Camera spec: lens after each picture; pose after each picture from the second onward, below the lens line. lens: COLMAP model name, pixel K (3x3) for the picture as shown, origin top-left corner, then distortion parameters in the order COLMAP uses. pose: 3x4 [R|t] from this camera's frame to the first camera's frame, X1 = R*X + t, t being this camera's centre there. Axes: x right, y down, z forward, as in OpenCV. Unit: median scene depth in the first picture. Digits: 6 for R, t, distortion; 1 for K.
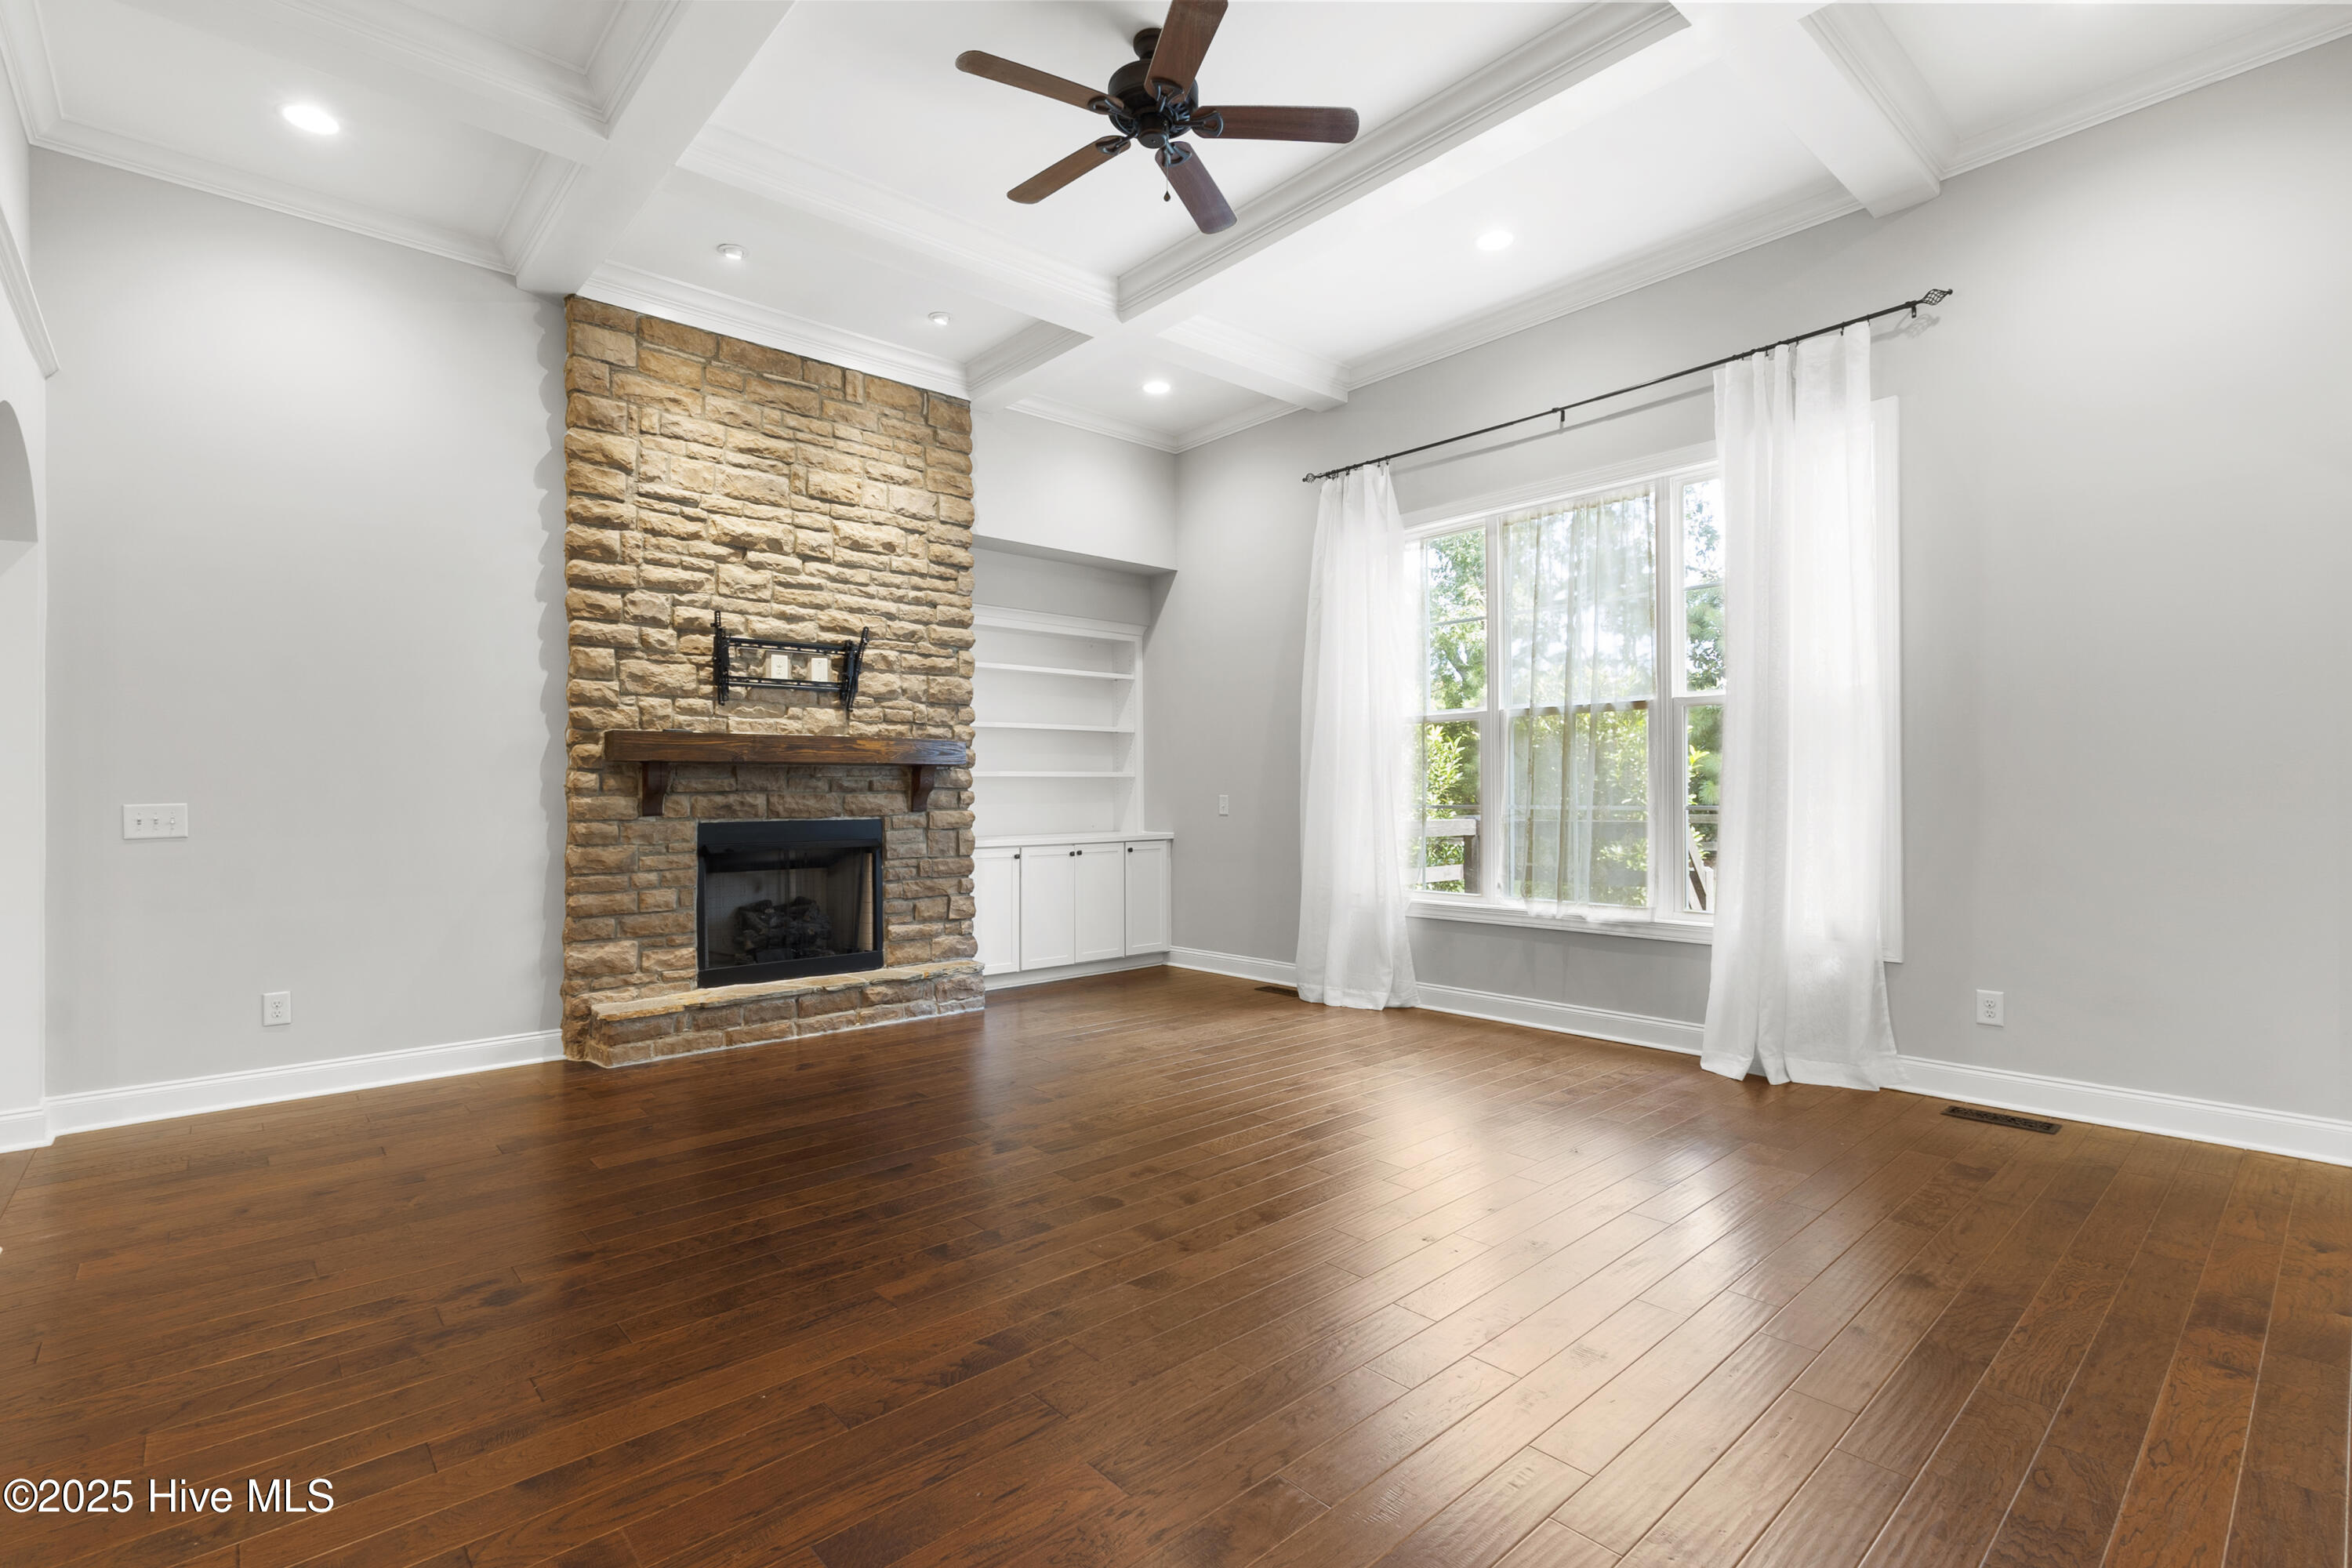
lens RADIAL K [[1080.3, 0, 1177.9], [0, 1080.3, 780.9], [0, 0, 1]] dist [-0.001921, 0.000757]
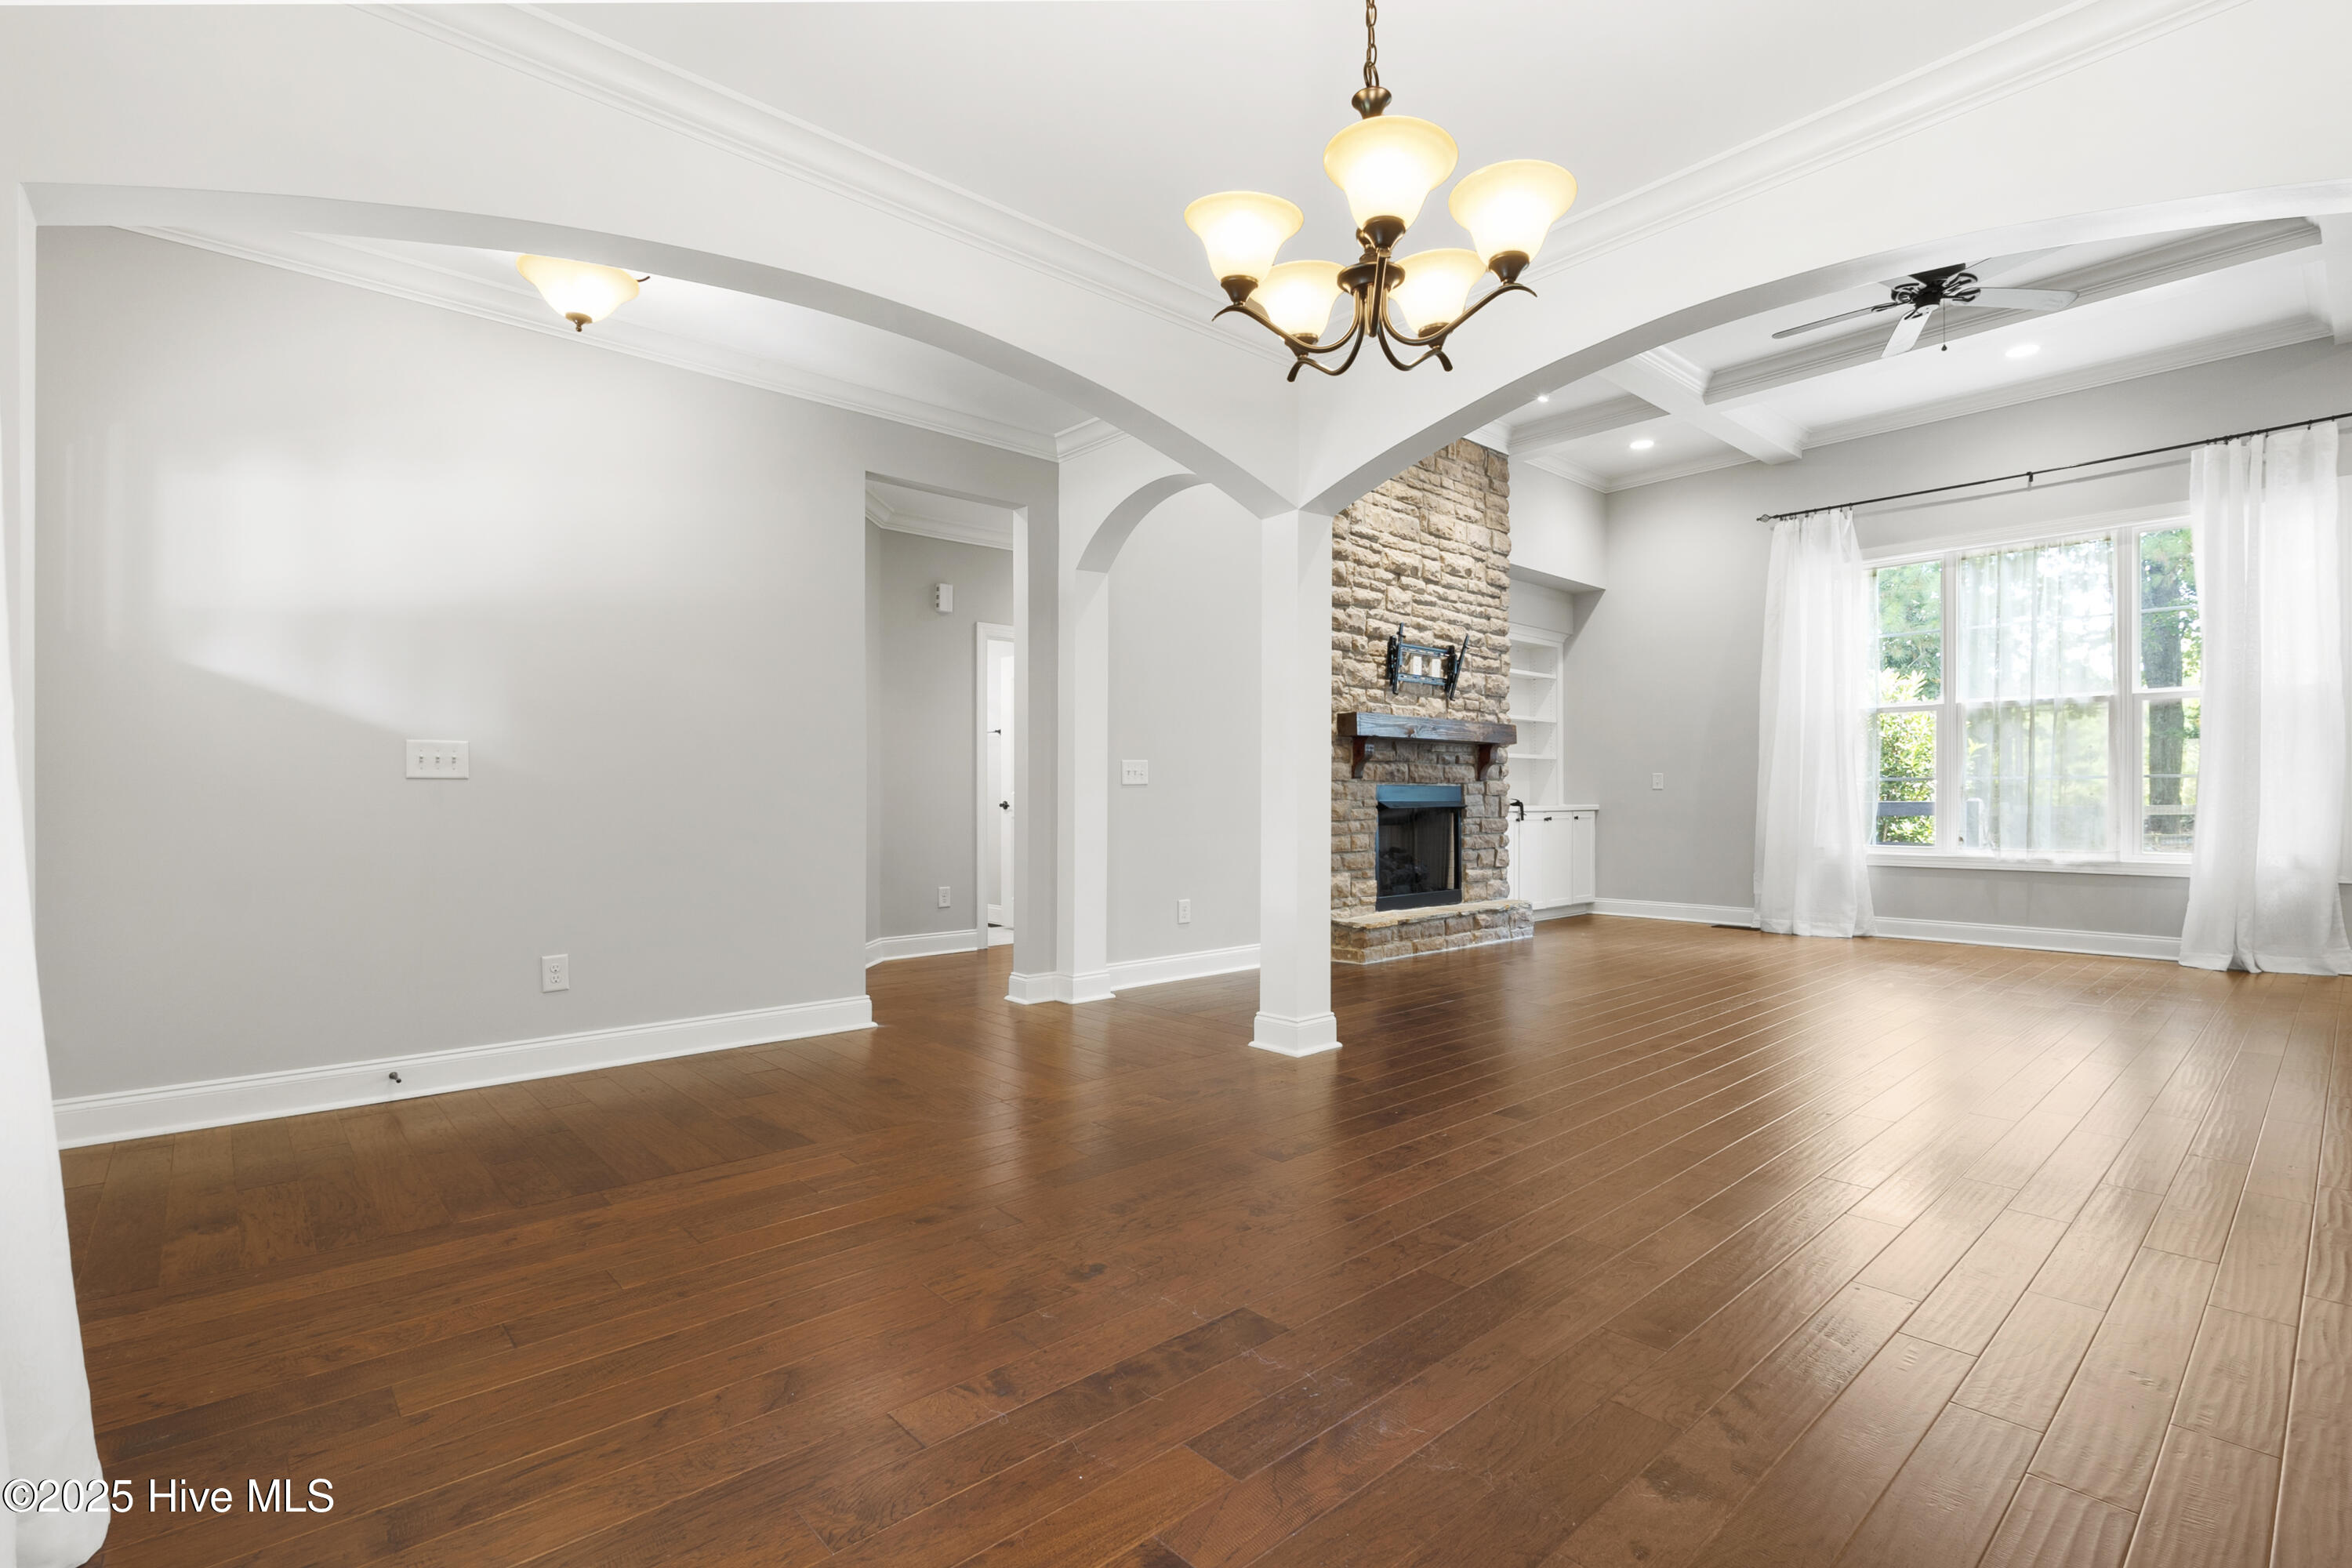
lens RADIAL K [[1080.3, 0, 1173.7], [0, 1080.3, 794.3], [0, 0, 1]] dist [-0.001921, 0.000757]
pose [[0.999938, 0.005512, 0.009642, -0.652131], [-0.005585, 0.999955, 0.007615, 0.038750], [-0.009600, -0.007668, 0.999925, -0.282187]]
